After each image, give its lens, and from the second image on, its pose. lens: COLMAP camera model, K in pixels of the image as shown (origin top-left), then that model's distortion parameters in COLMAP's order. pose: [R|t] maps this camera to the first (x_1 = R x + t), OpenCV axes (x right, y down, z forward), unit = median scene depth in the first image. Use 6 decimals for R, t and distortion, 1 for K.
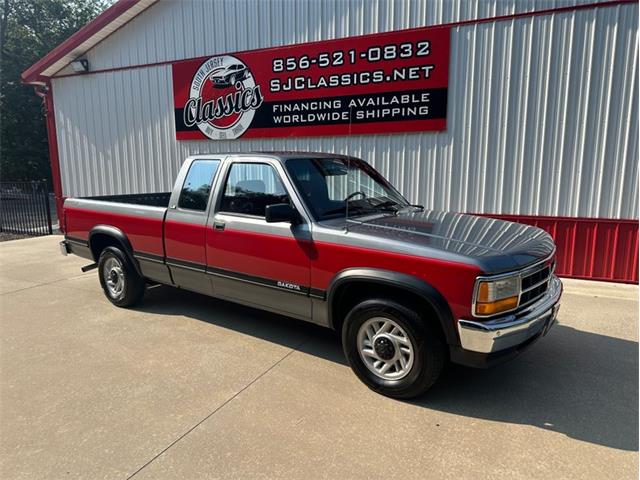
lens RADIAL K [[458.9, 0, 314.4], [0, 458.9, 241.1], [0, 0, 1]] dist [0.158774, -0.298064]
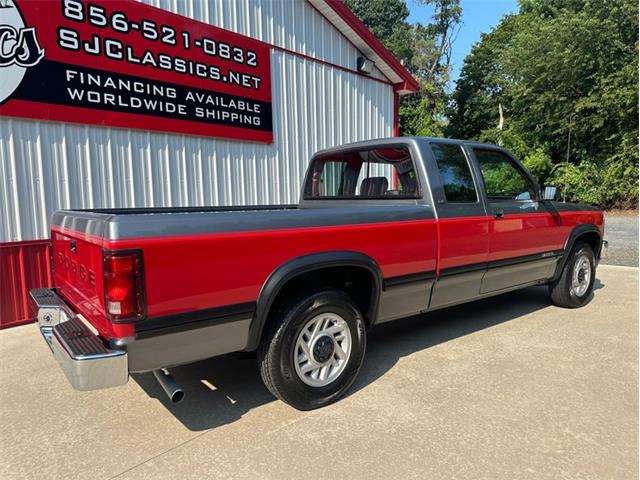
lens RADIAL K [[451.9, 0, 322.2], [0, 451.9, 242.7], [0, 0, 1]] dist [0.041842, -0.056308]
pose [[0.249576, -0.098184, 0.963365, -0.641921], [0.181990, 0.981875, 0.052923, -0.045740], [-0.951100, 0.162114, 0.262921, 0.607626]]
